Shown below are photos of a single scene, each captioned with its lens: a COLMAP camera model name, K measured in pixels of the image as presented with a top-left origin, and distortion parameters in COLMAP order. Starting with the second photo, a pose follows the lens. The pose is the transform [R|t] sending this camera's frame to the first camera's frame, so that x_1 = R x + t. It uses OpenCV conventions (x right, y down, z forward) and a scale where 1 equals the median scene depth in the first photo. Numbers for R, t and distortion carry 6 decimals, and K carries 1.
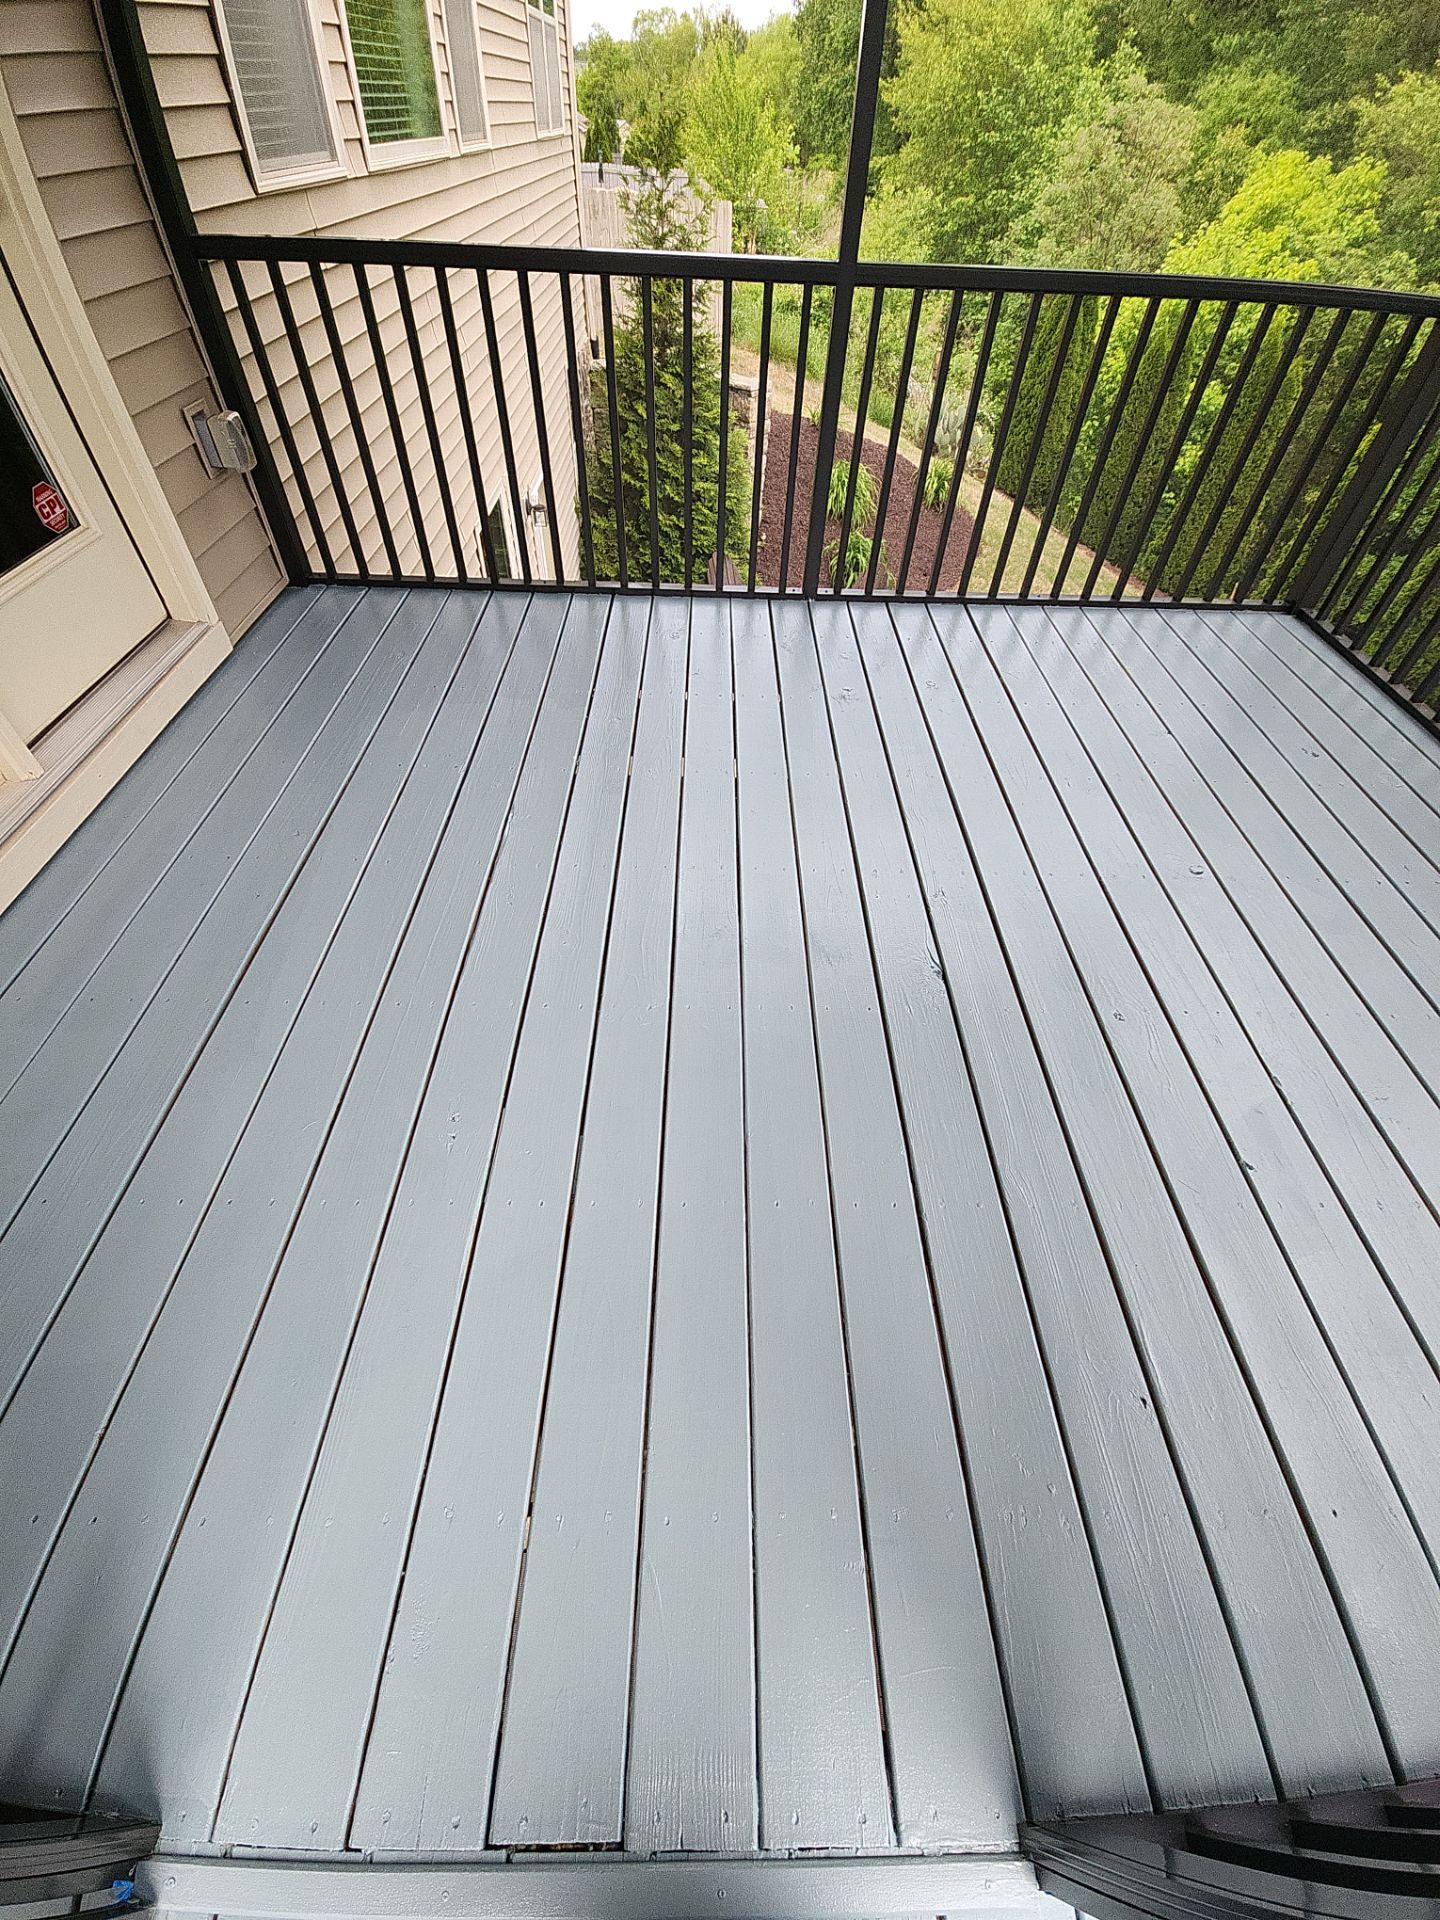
lens RADIAL K [[779.5, 0, 720.0], [0, 779.5, 960.0], [0, 0, 1]] dist [0.013491, -0.020841]
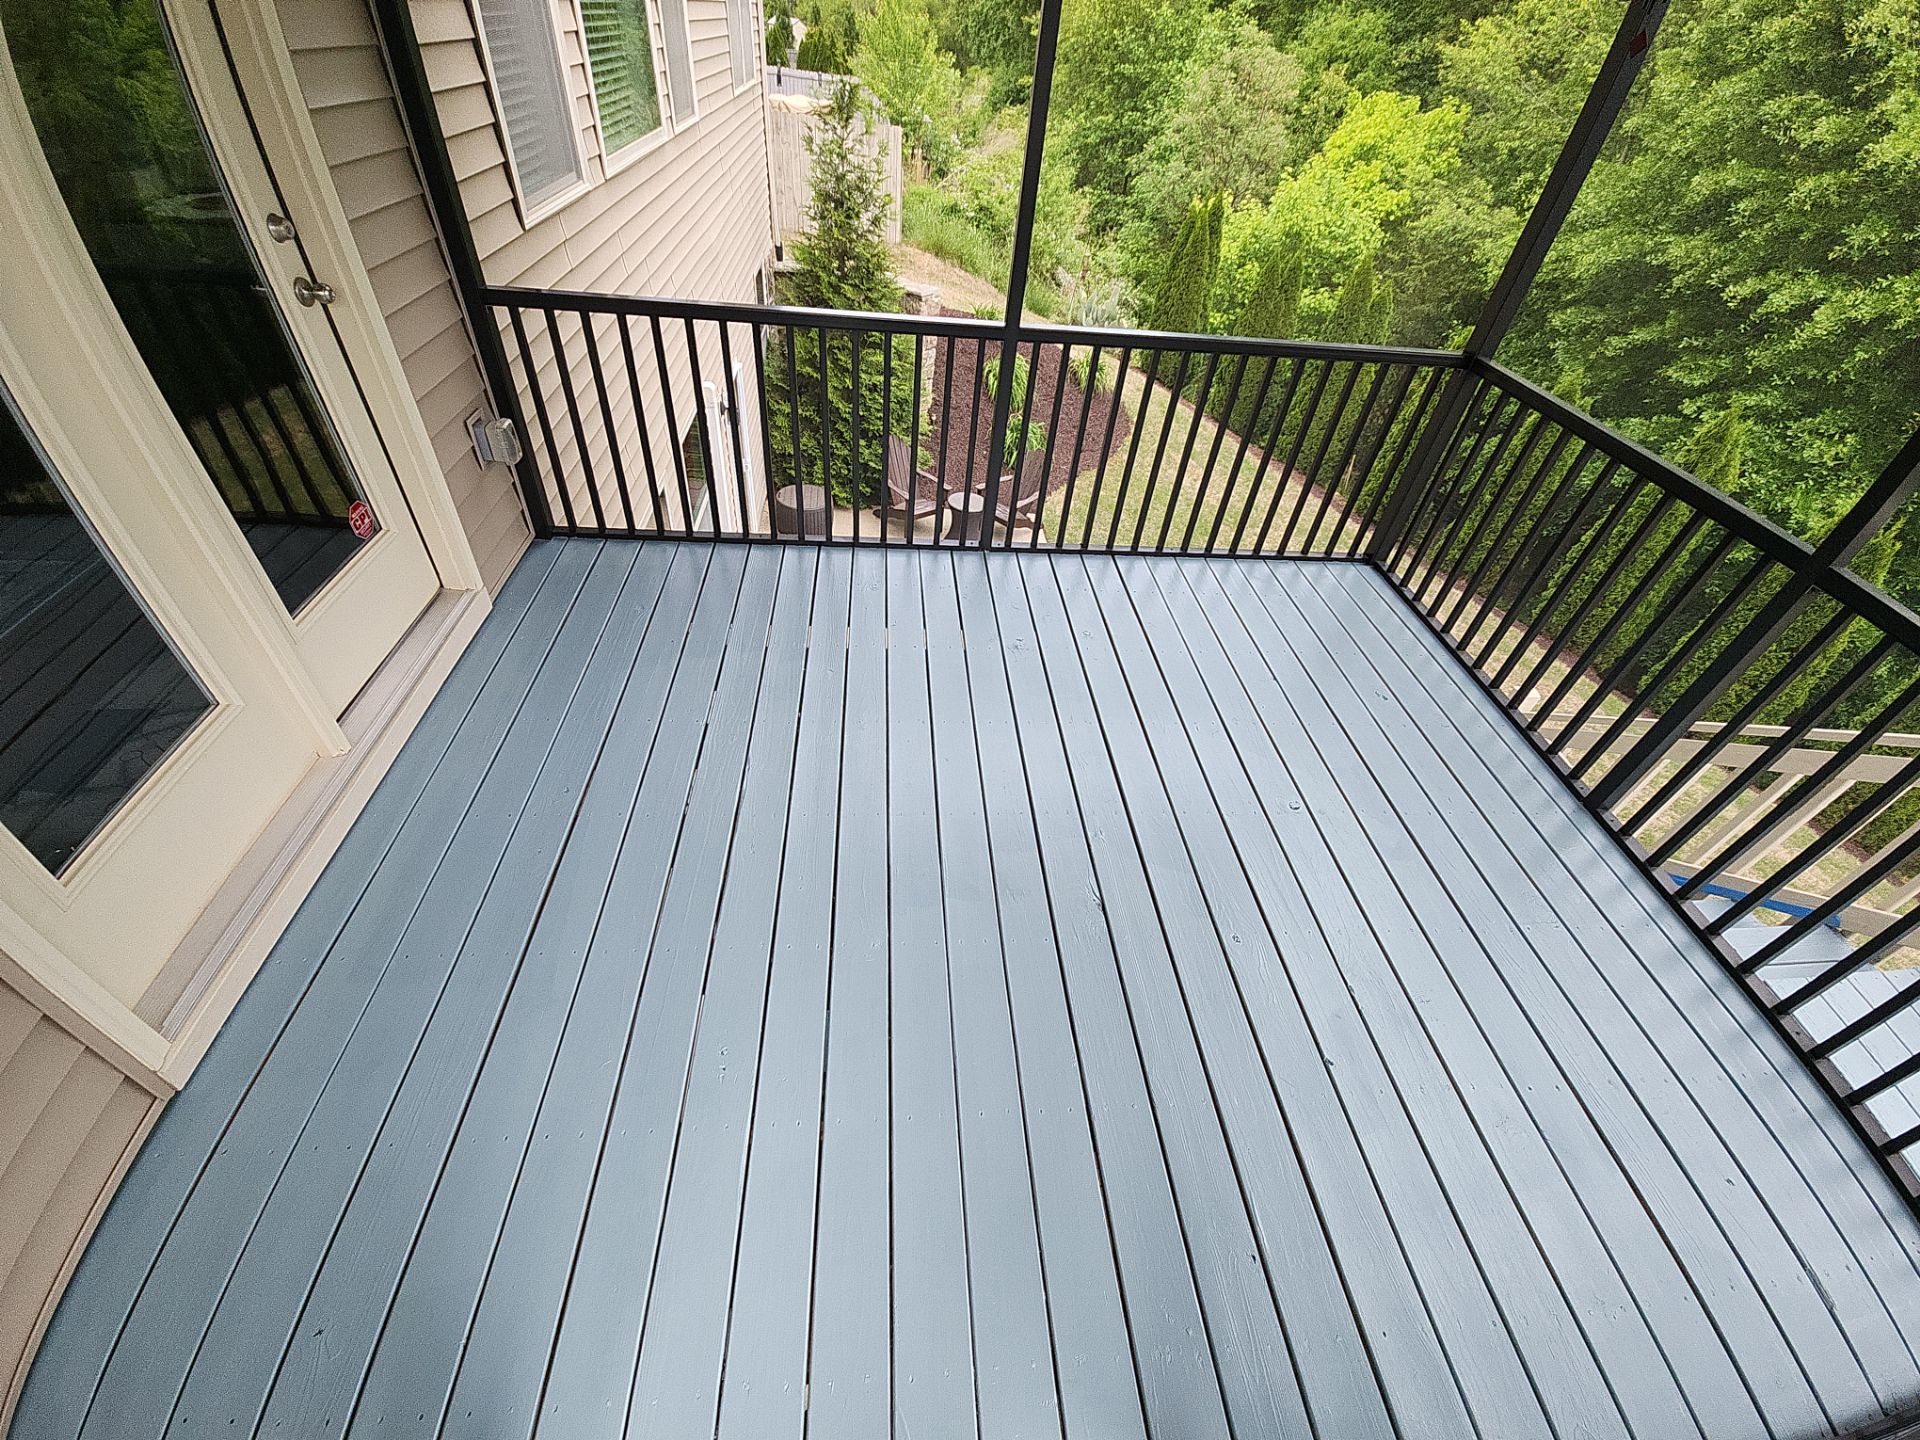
lens RADIAL K [[760.5, 0, 960.0], [0, 760.5, 720.0], [0, 0, 1]] dist [0.000879, -0.015395]
pose [[0.996317, -0.008857, 0.085291, -0.026358], [0.017852, 0.994282, -0.105285, -0.084233], [-0.083871, 0.106420, 0.990778, -0.129571]]
